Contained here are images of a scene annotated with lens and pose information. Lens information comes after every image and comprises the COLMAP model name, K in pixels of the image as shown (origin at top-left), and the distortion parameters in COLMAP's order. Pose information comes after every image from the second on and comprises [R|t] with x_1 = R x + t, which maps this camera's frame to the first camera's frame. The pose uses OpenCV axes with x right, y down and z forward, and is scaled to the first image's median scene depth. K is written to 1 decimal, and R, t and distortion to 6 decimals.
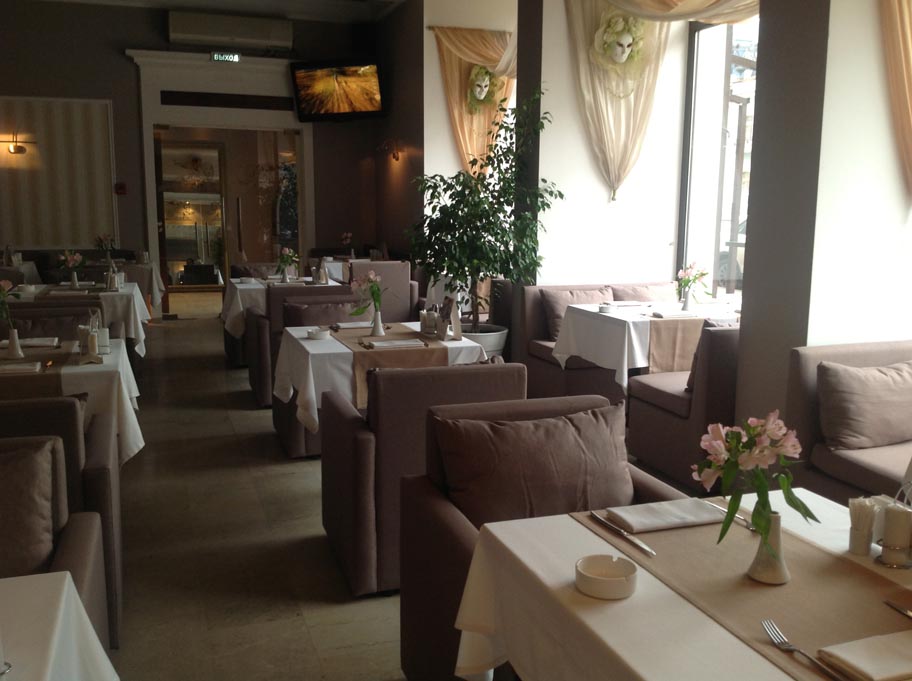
lens RADIAL K [[811.6, 0, 460.8], [0, 811.6, 342.1], [0, 0, 1]] dist [0.147211, -0.312833]
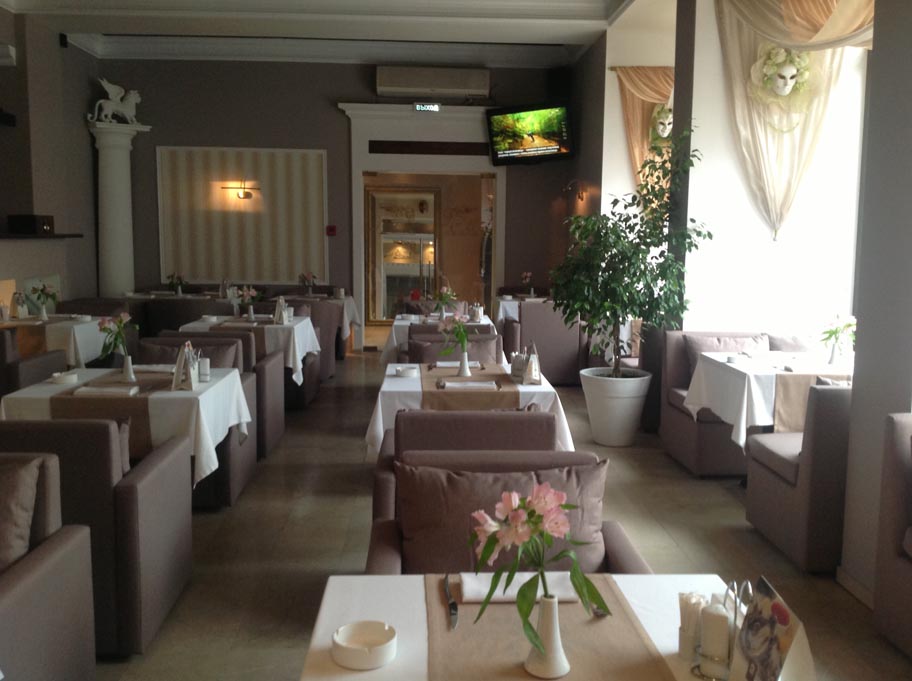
lens RADIAL K [[811.6, 0, 460.8], [0, 811.6, 342.1], [0, 0, 1]] dist [0.147211, -0.312833]
pose [[0.962144, 0.036121, -0.270139, 0.105308], [-0.048521, 0.998046, -0.039366, -0.006527], [0.268189, 0.050983, 0.962016, 0.019101]]
